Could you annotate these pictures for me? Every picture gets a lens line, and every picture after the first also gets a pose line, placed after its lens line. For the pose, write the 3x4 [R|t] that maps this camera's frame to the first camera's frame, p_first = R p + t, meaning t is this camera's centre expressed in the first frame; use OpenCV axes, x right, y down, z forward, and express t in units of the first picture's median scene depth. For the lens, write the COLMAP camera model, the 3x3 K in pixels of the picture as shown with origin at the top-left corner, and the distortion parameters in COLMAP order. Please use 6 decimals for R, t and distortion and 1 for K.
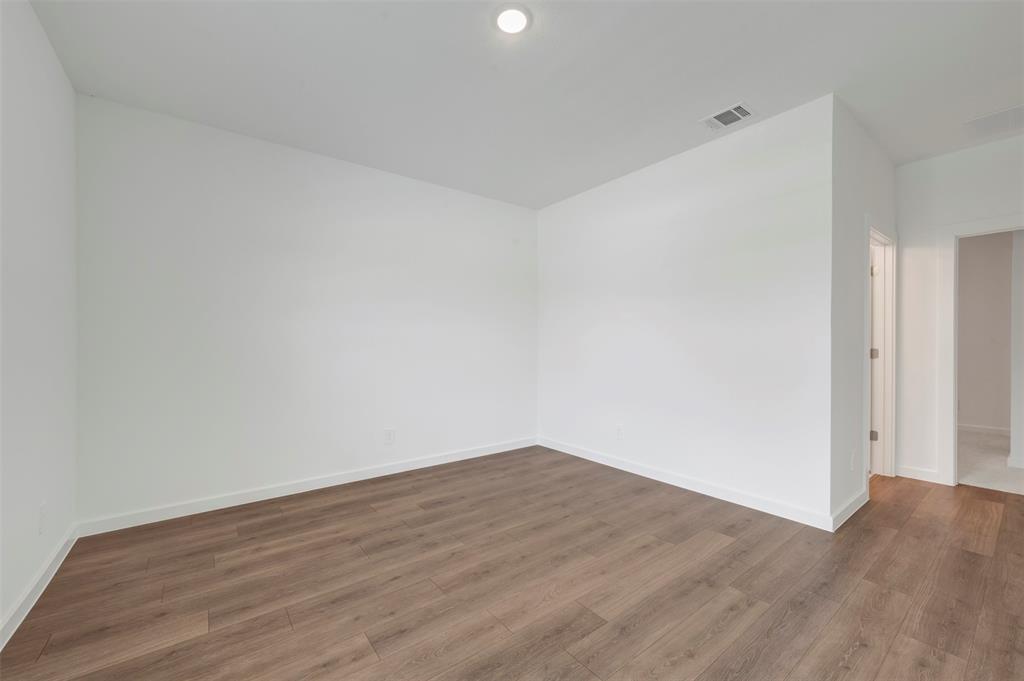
lens RADIAL K [[406.9, 0, 513.3], [0, 406.9, 342.3], [0, 0, 1]] dist [-0.002398, 0.000447]
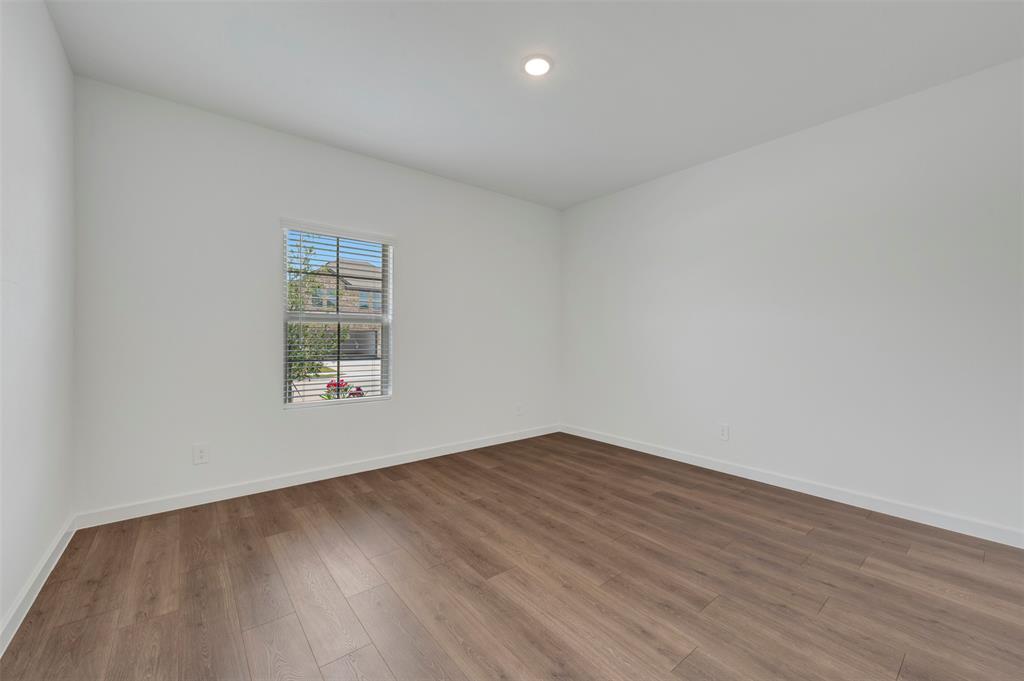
lens RADIAL K [[406.9, 0, 513.0], [0, 406.9, 337.7], [0, 0, 1]] dist [-0.002398, 0.000447]
pose [[0.035995, 0.010854, -0.999293, 0.890913], [-0.000530, 0.999941, 0.010842, -0.001410], [0.999352, 0.000139, 0.035998, 0.673394]]
